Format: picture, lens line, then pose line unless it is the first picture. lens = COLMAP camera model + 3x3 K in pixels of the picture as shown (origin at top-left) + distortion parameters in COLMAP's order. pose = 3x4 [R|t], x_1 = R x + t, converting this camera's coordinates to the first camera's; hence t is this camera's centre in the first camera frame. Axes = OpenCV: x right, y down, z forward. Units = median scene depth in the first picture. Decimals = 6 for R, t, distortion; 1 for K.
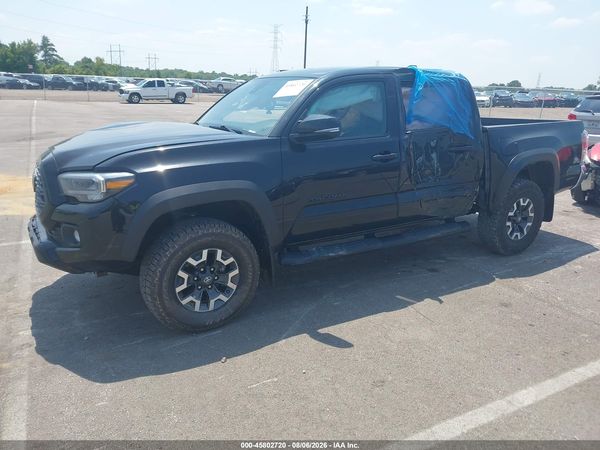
lens RADIAL K [[474.2, 0, 293.4], [0, 474.2, 228.7], [0, 0, 1]] dist [0.025739, -0.036545]
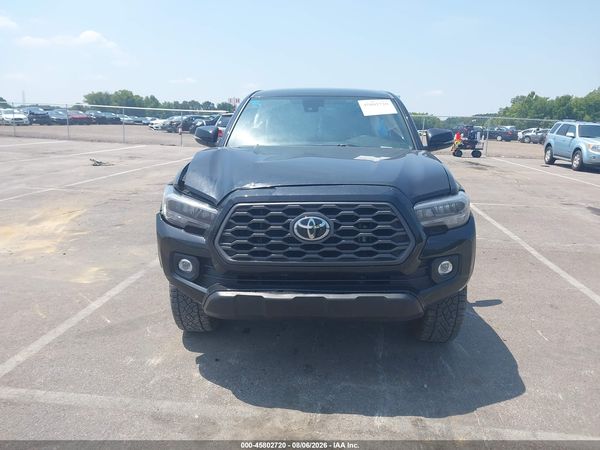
lens RADIAL K [[474.2, 0, 302.8], [0, 474.2, 227.0], [0, 0, 1]] dist [0.025739, -0.036545]
pose [[0.545162, -0.194671, 0.815415, -1.419144], [0.224803, 0.970989, 0.081515, -0.222319], [-0.807627, 0.138869, 0.573109, 0.715086]]
